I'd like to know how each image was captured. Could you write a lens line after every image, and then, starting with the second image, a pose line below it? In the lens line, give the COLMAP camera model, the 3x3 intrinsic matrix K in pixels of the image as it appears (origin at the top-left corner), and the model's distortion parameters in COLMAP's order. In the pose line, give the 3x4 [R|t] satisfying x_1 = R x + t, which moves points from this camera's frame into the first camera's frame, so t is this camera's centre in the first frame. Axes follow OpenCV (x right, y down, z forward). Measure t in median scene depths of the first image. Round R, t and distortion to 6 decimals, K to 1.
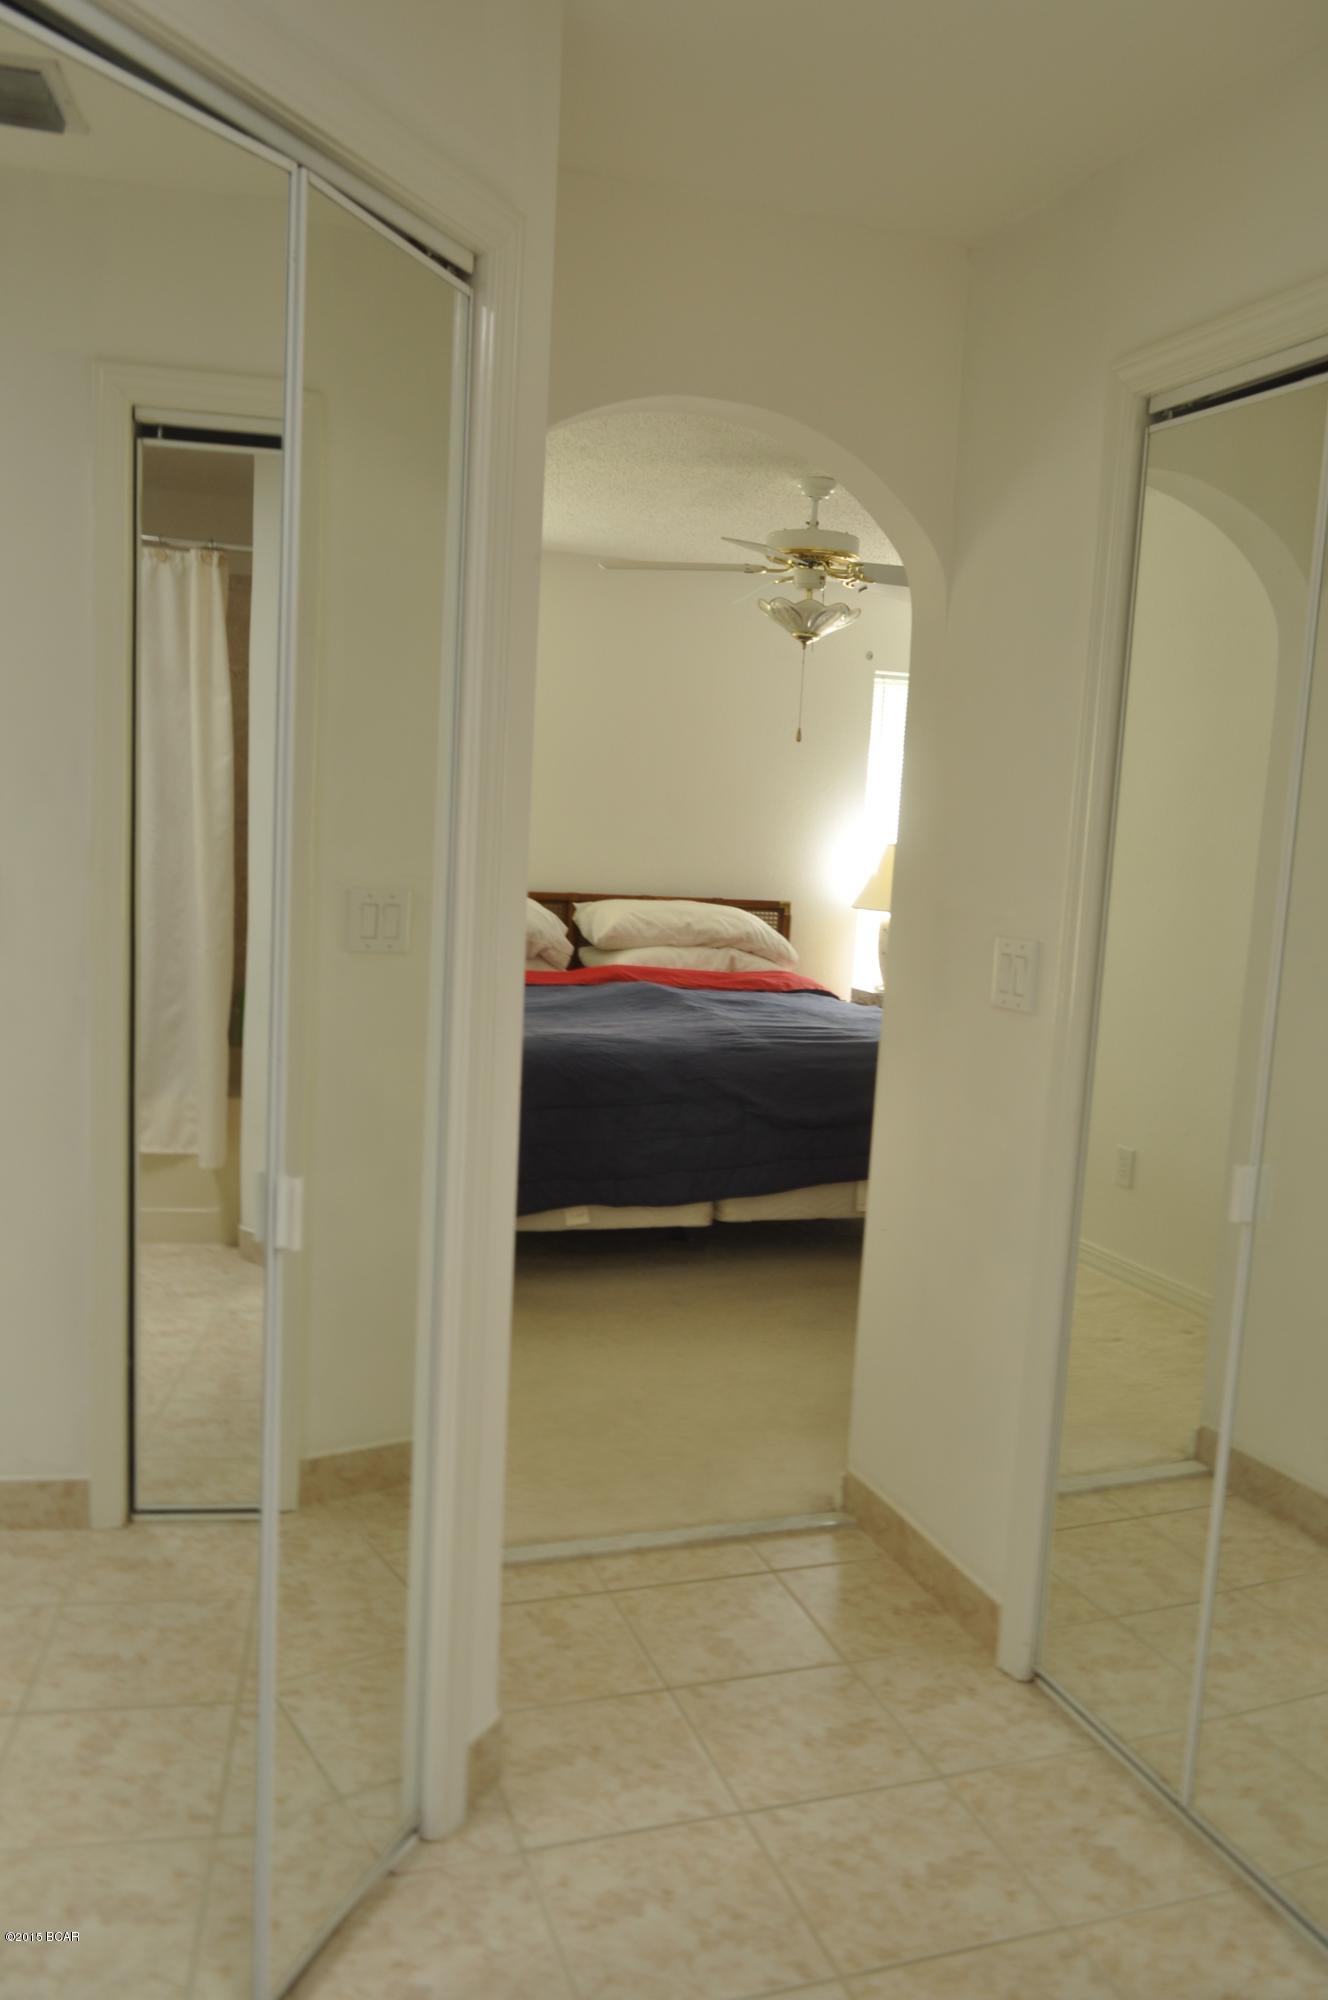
lens RADIAL K [[1576.7, 0, 662.7], [0, 1576.7, 997.0], [0, 0, 1]] dist [-0.020773, 0.010886]
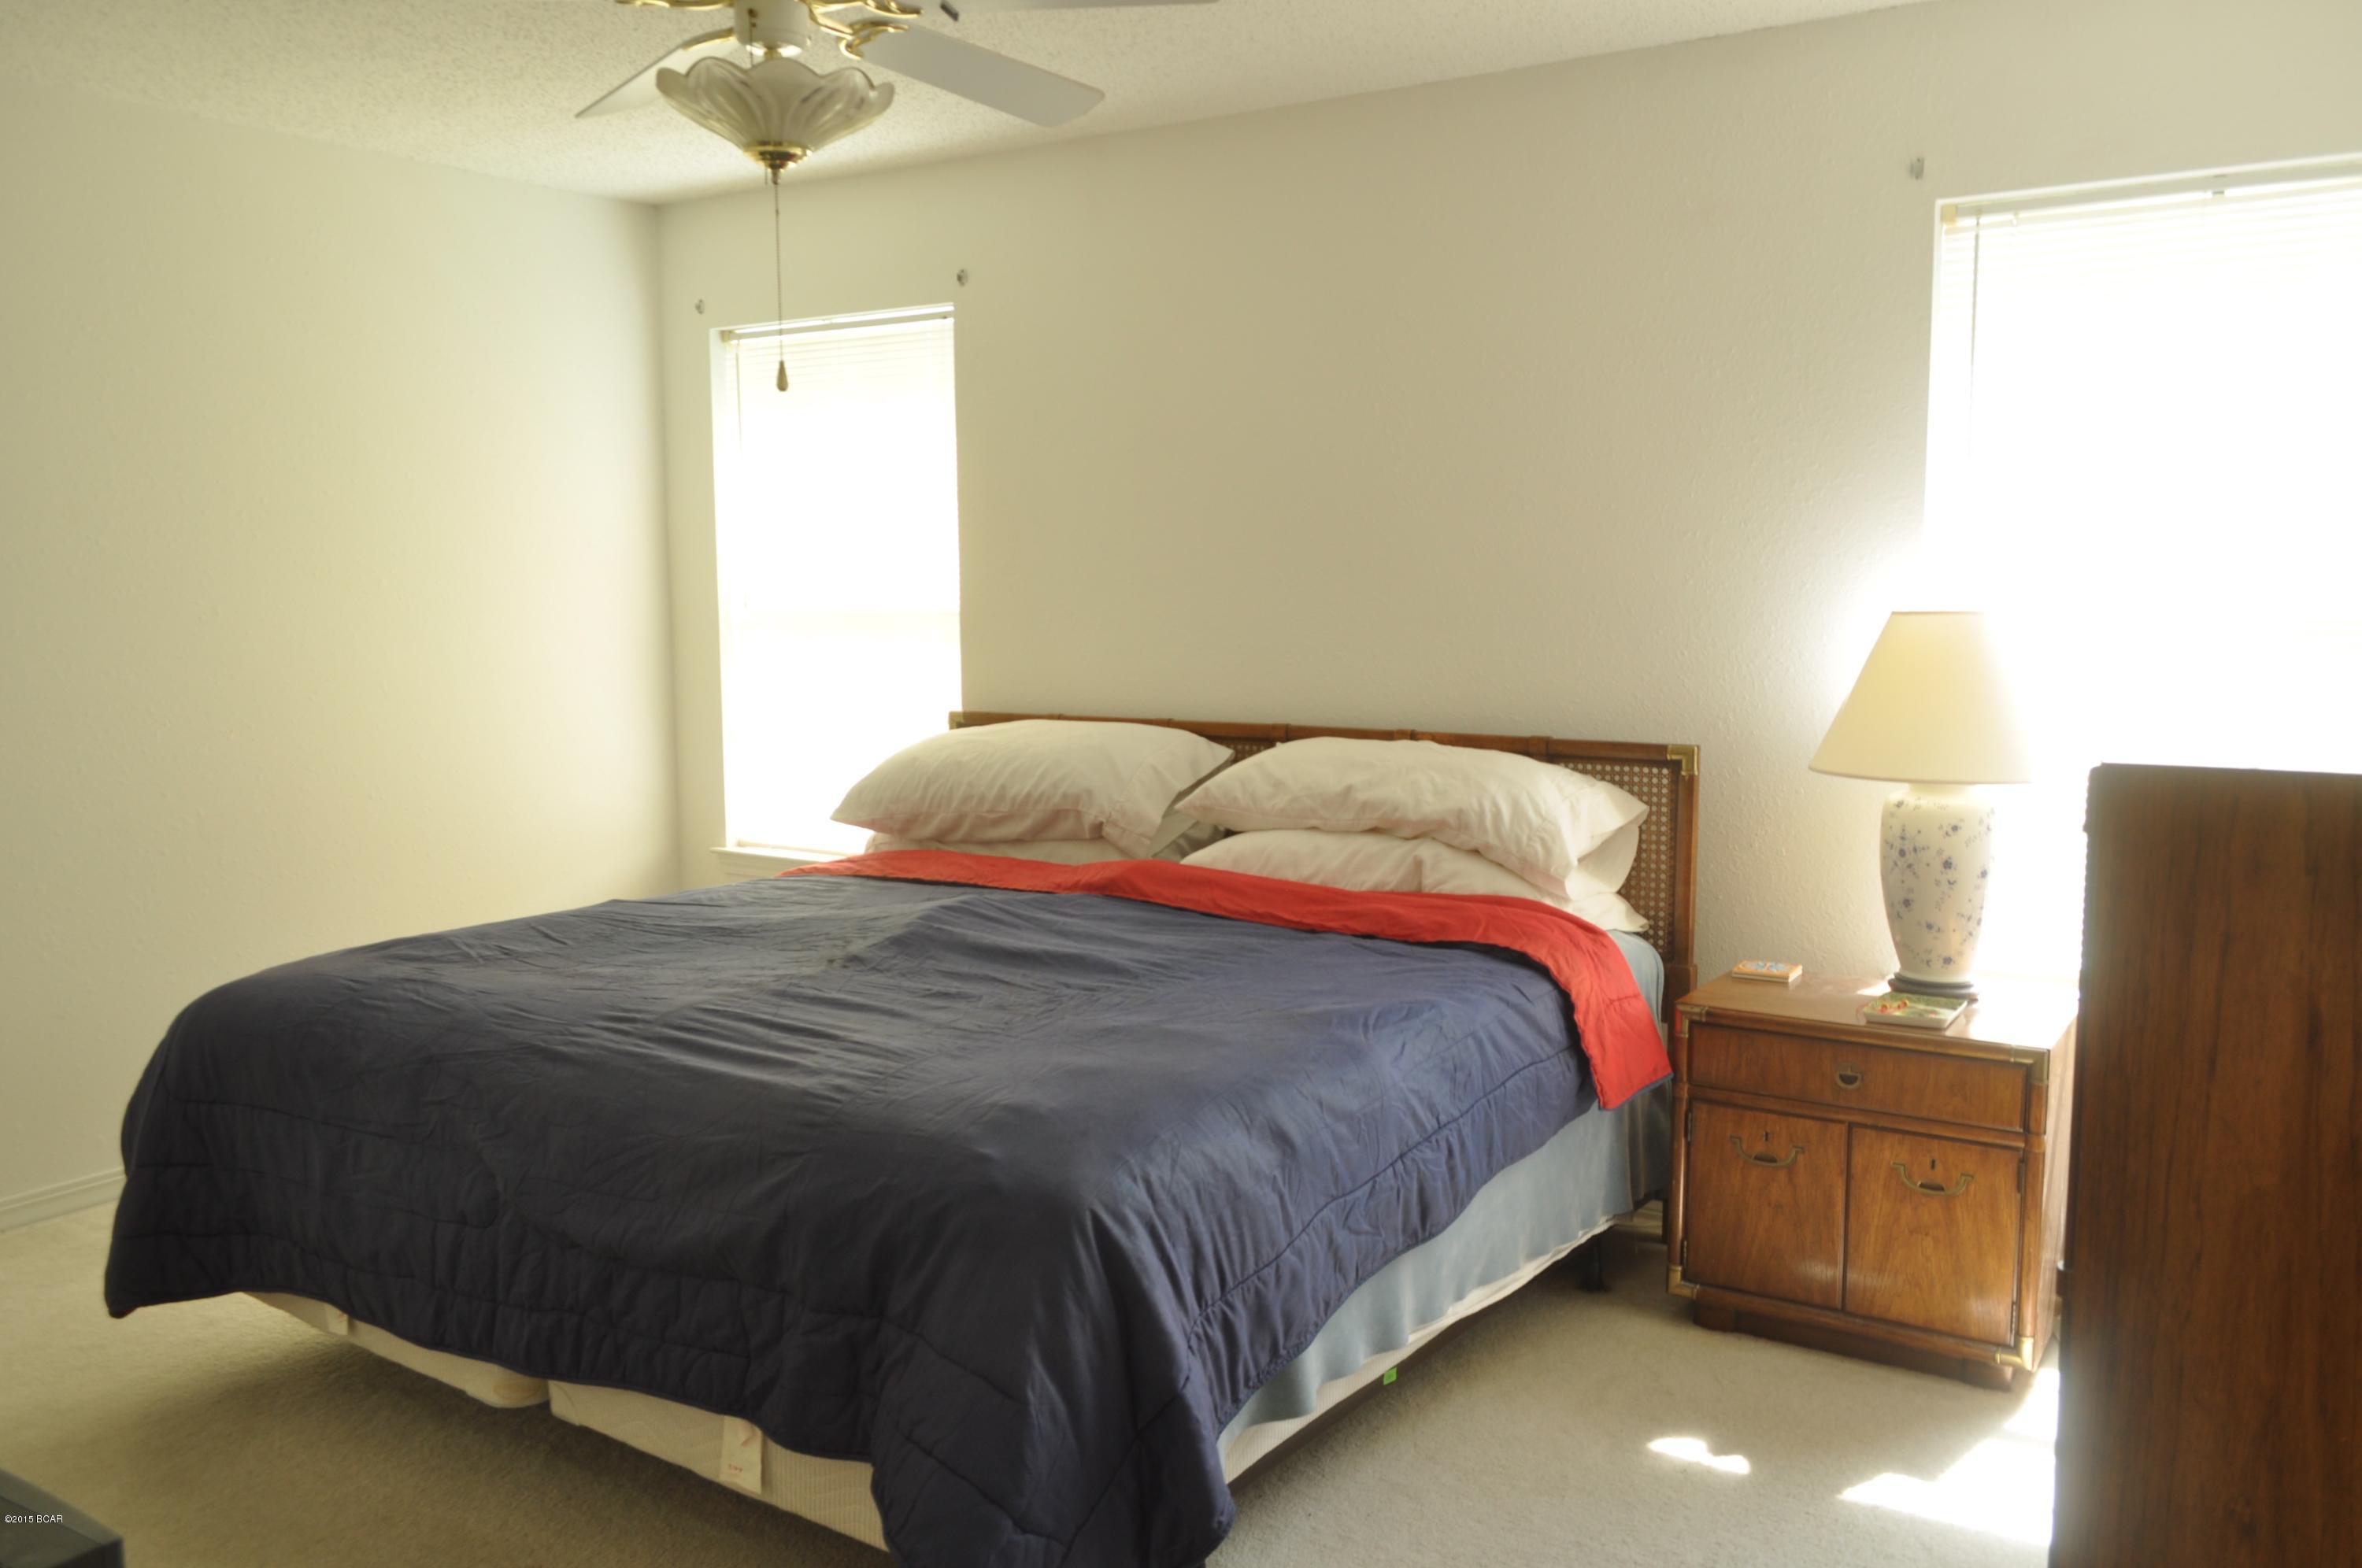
lens RADIAL K [[1861.8, 0, 1182.2], [0, 1861.8, 795.1], [0, 0, 1]] dist [-0.020773, 0.010886]
pose [[0.627304, 0.038855, -0.777805, 0.438137], [-0.054620, 0.998490, 0.005827, -0.044484], [0.776857, 0.038829, 0.628479, 0.589813]]
